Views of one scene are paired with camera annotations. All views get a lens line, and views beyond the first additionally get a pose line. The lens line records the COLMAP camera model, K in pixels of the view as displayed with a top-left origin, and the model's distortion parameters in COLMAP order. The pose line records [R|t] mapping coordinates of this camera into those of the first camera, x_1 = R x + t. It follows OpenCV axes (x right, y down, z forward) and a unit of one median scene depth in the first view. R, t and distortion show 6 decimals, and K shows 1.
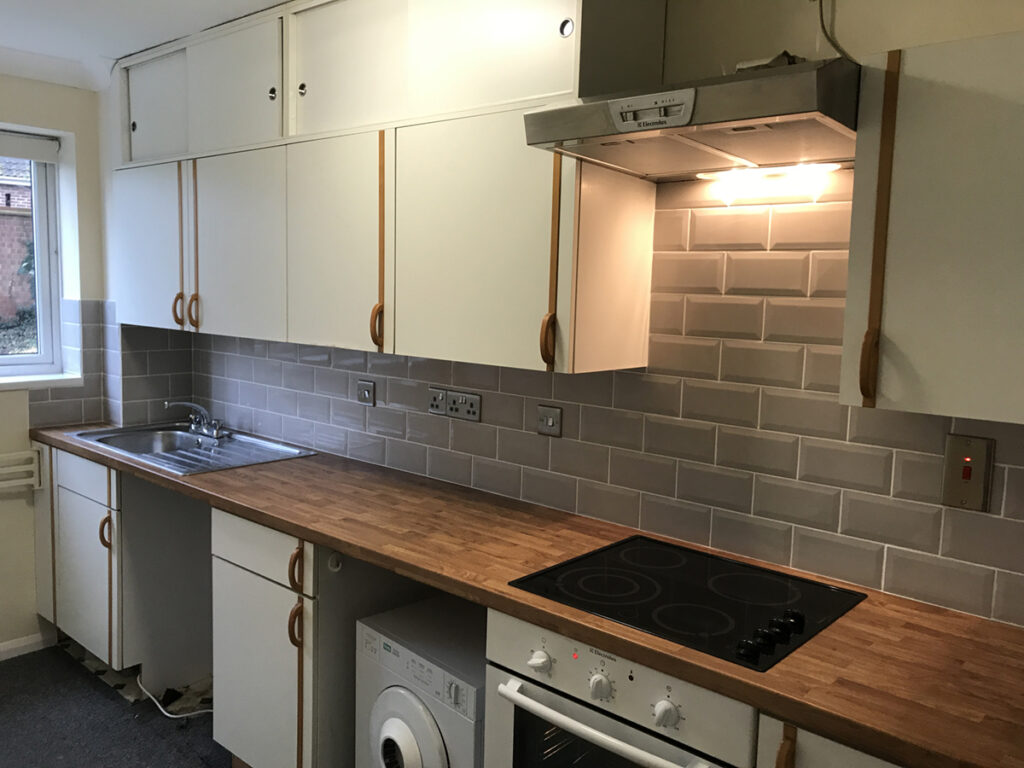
lens RADIAL K [[830.9, 0, 506.8], [0, 830.9, 380.5], [0, 0, 1]] dist [0.082004, -0.096159]
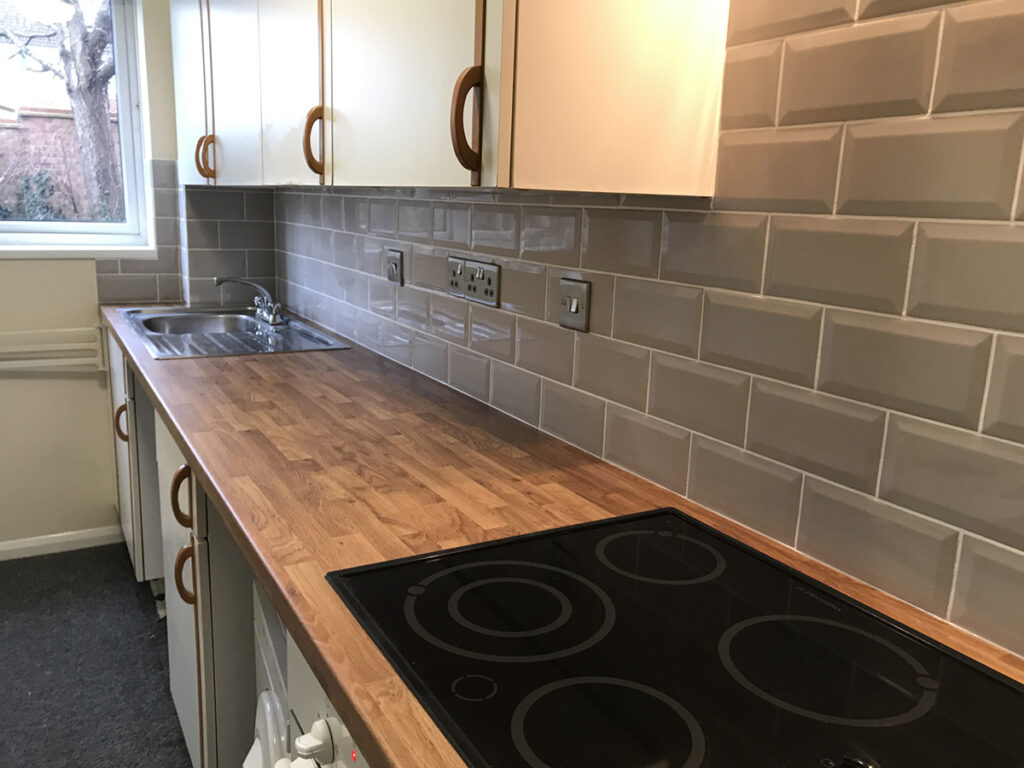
lens RADIAL K [[830.9, 0, 506.8], [0, 830.9, 380.5], [0, 0, 1]] dist [0.082004, -0.096159]
pose [[0.945511, 0.073612, -0.317159, 0.233843], [-0.045649, 0.994456, 0.094724, 0.056782], [0.322374, -0.075085, 0.943630, 0.473561]]
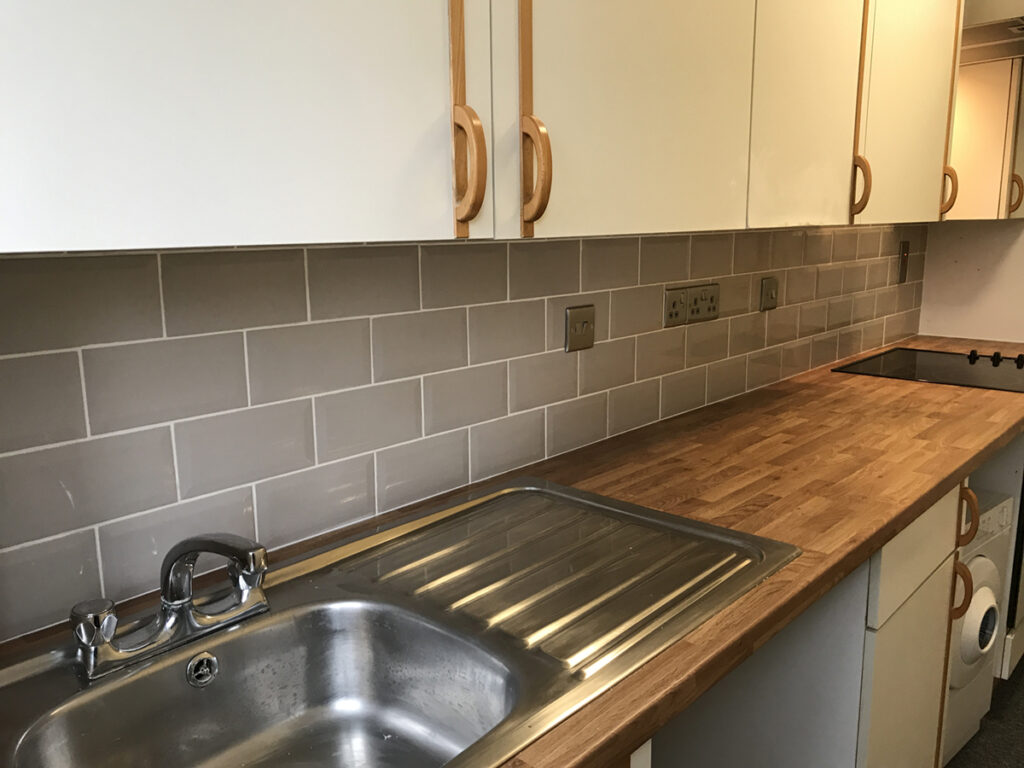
lens RADIAL K [[830.9, 0, 506.8], [0, 830.9, 380.5], [0, 0, 1]] dist [0.082004, -0.096159]
pose [[0.010477, -0.215970, 0.976344, -1.034416], [0.126430, 0.968848, 0.212955, -0.109281], [-0.991920, 0.121208, 0.037455, 1.472541]]
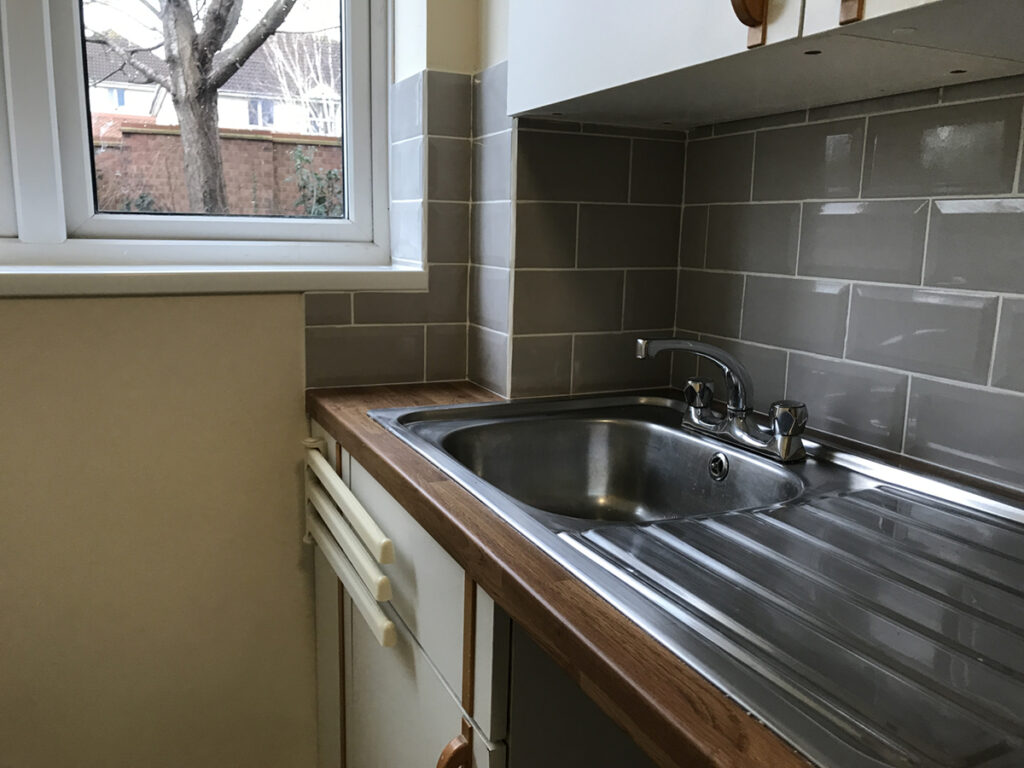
lens RADIAL K [[834.3, 0, 512.0], [0, 834.3, 384.0], [0, 0, 1]] dist [0.010304, 0.004075]
pose [[0.917963, 0.065560, -0.391211, -0.524868], [-0.041572, 0.996716, 0.069486, 0.037010], [0.394482, -0.047522, 0.917674, 1.111533]]
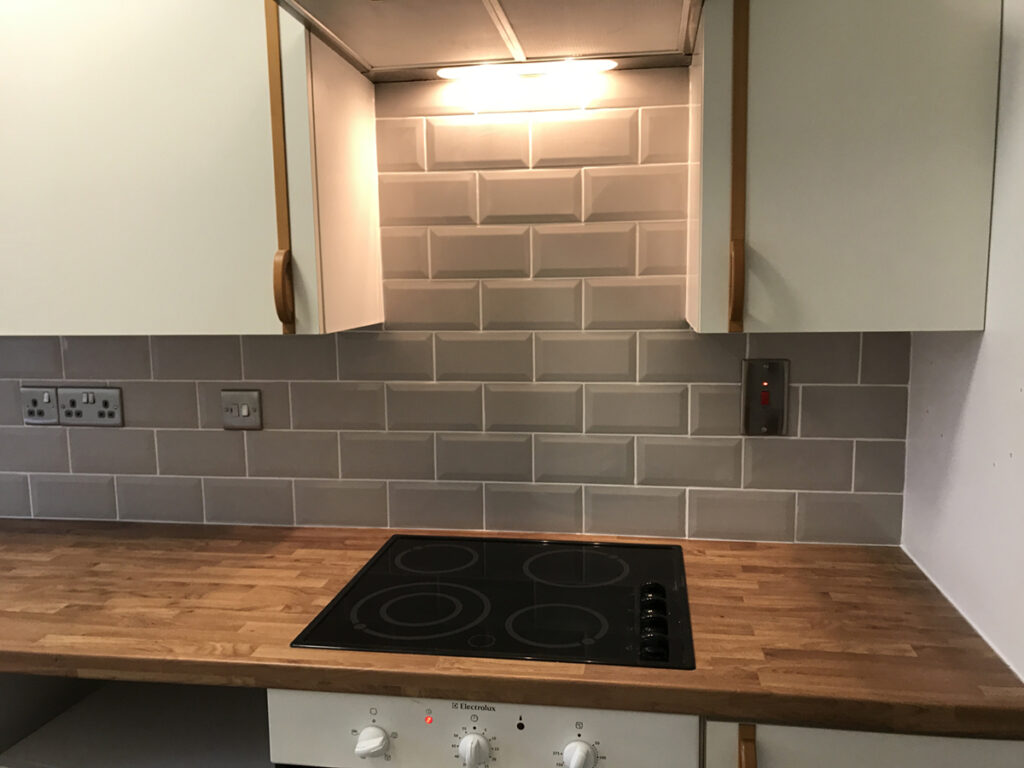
lens RADIAL K [[838.5, 0, 512.0], [0, 838.5, 384.0], [0, 0, 1]] dist [0.102345, -0.155549]
pose [[0.842021, -0.114091, 0.527243, -0.162562], [0.099887, 0.993452, 0.055453, 0.010026], [-0.530117, 0.005972, 0.847903, 0.275700]]
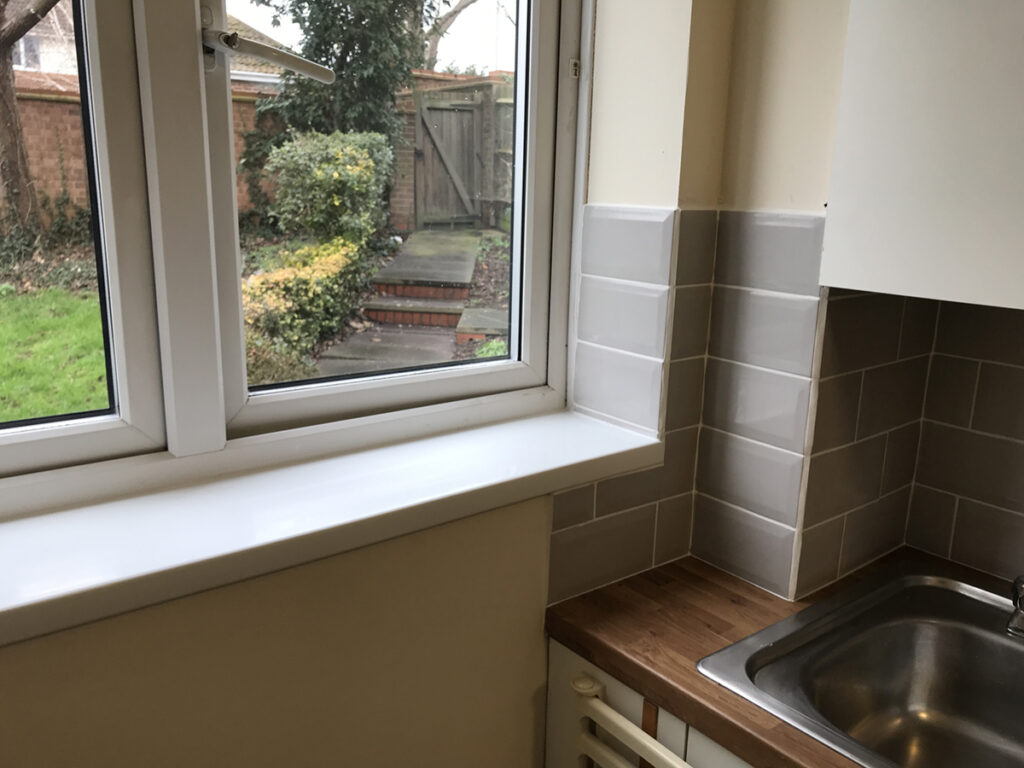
lens RADIAL K [[830.9, 0, 506.8], [0, 830.9, 380.5], [0, 0, 1]] dist [0.082004, -0.096159]
pose [[0.983628, 0.037414, -0.176286, -0.875012], [-0.017166, 0.993215, 0.115015, -0.113529], [0.179393, -0.110106, 0.977596, 1.140750]]
